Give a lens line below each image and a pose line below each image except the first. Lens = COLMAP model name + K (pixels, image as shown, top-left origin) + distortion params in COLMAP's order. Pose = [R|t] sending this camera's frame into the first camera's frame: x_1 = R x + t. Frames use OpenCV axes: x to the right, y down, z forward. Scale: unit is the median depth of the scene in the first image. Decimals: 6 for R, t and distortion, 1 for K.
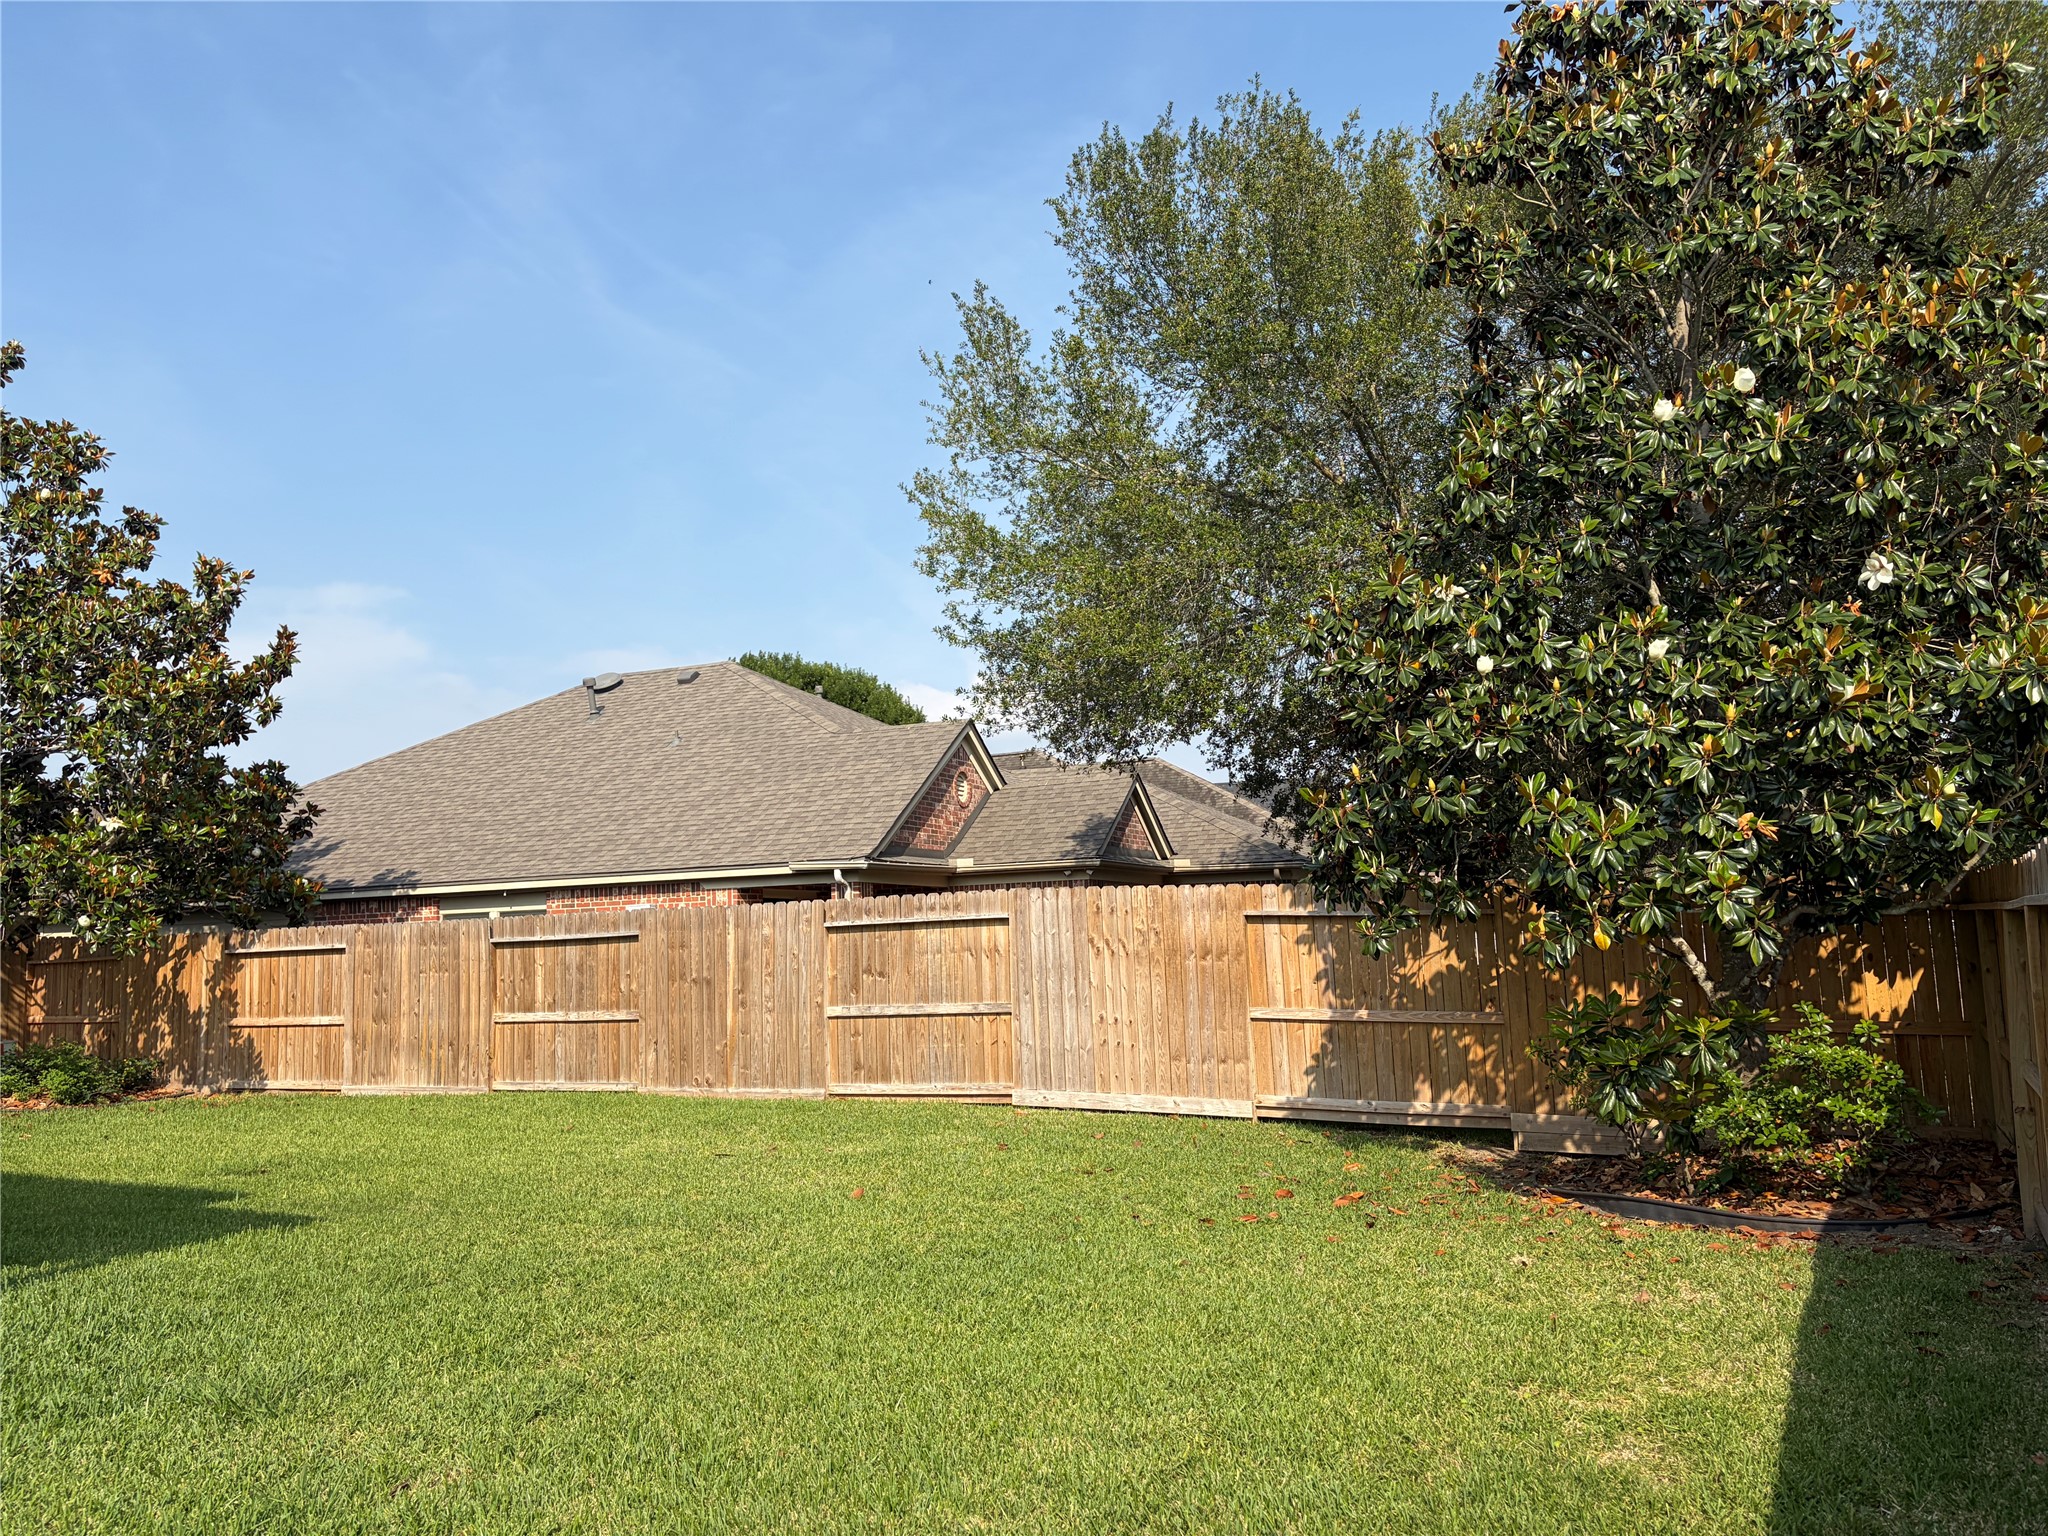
lens RADIAL K [[1553.0, 0, 1024.0], [0, 1553.0, 768.0], [0, 0, 1]] dist [0.070043, 0.003416]
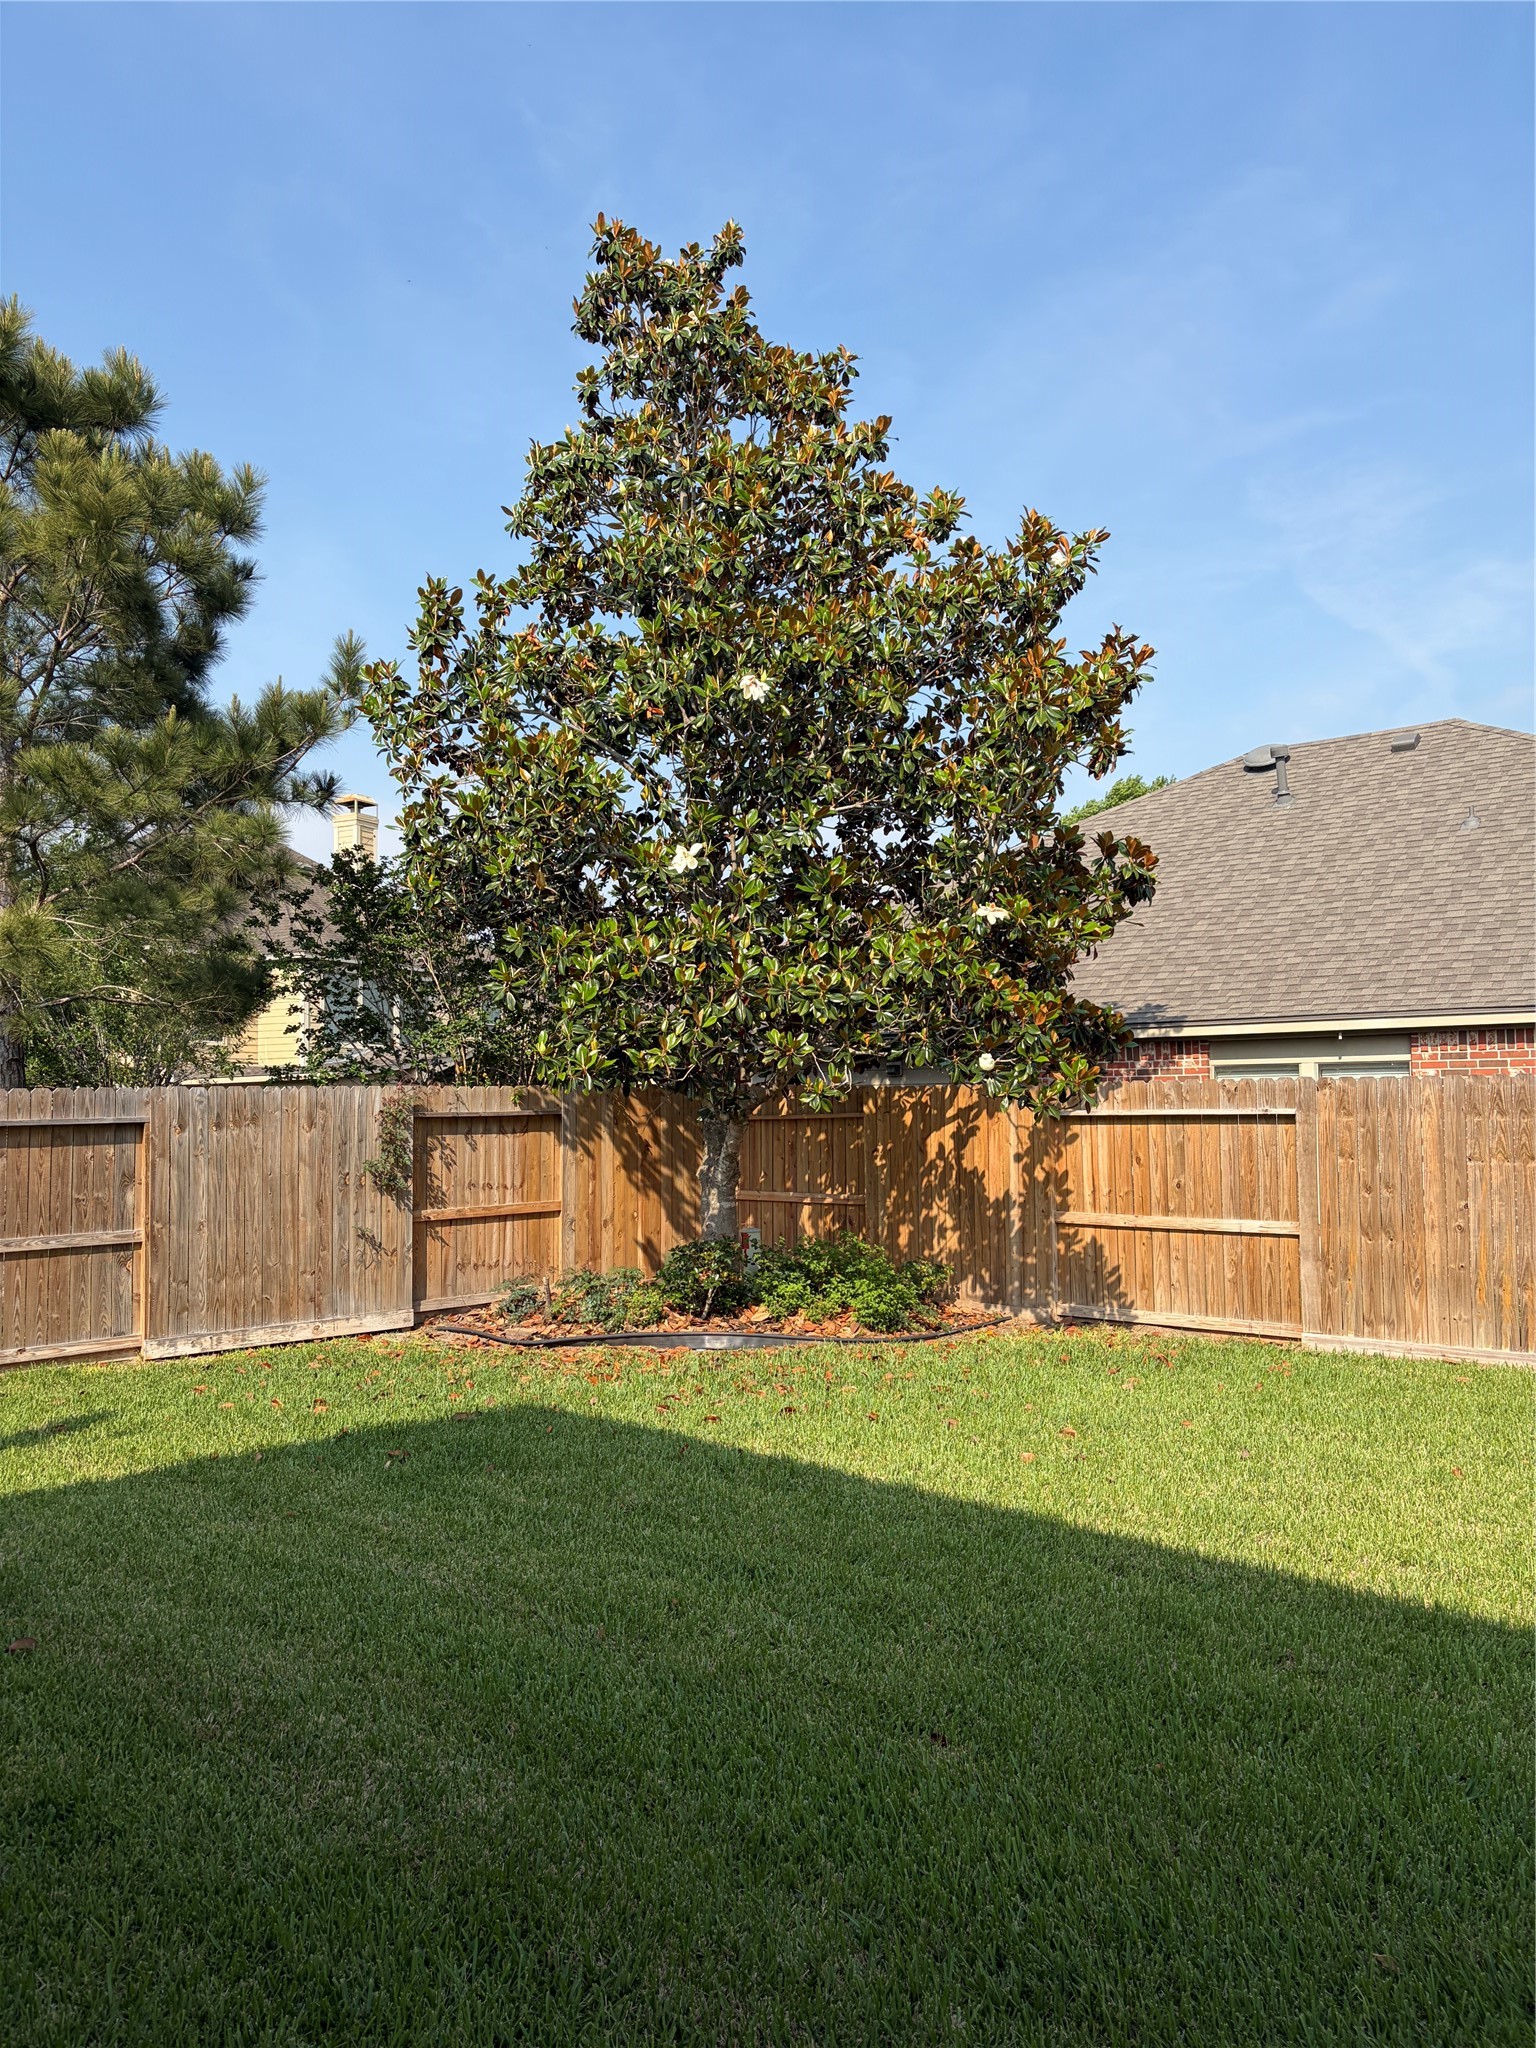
lens RADIAL K [[1524.7, 0, 764.9], [0, 1524.7, 987.8], [0, 0, 1]] dist [-0.004139, -0.004087]
pose [[0.969942, 0.001939, -0.243330, -0.463262], [0.006657, 0.999383, 0.034497, 0.039539], [0.243247, -0.035079, 0.969330, 0.344330]]
